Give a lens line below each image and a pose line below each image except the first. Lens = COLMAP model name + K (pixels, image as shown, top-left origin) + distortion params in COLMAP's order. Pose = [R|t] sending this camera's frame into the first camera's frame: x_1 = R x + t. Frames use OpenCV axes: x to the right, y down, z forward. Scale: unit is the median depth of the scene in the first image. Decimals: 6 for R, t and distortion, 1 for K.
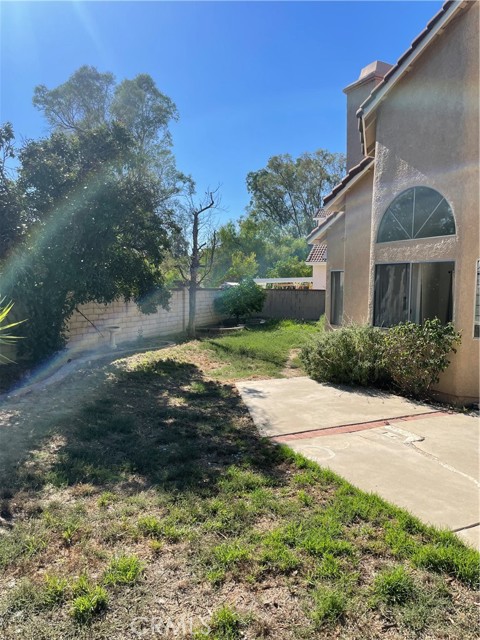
lens RADIAL K [[495.0, 0, 240.7], [0, 495.0, 320.0], [0, 0, 1]] dist [0.046884, -0.034108]
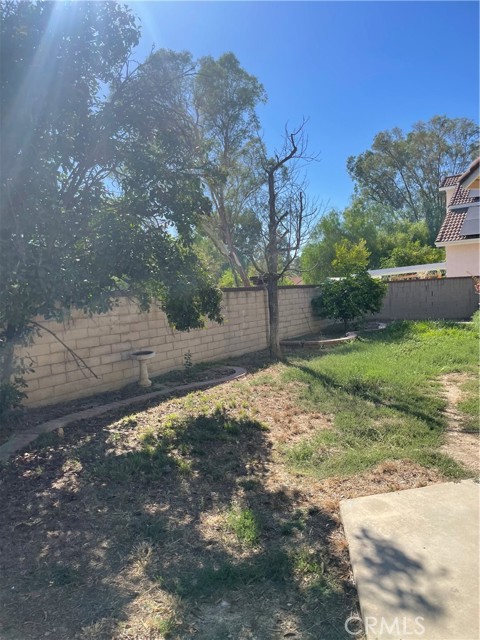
lens RADIAL K [[495.0, 0, 238.9], [0, 495.0, 321.7], [0, 0, 1]] dist [0.046884, -0.034108]
pose [[0.973486, -0.055901, -0.221810, 0.001662], [0.055022, 0.998434, -0.010147, -0.004494], [0.222030, -0.002327, 0.975037, 0.158857]]
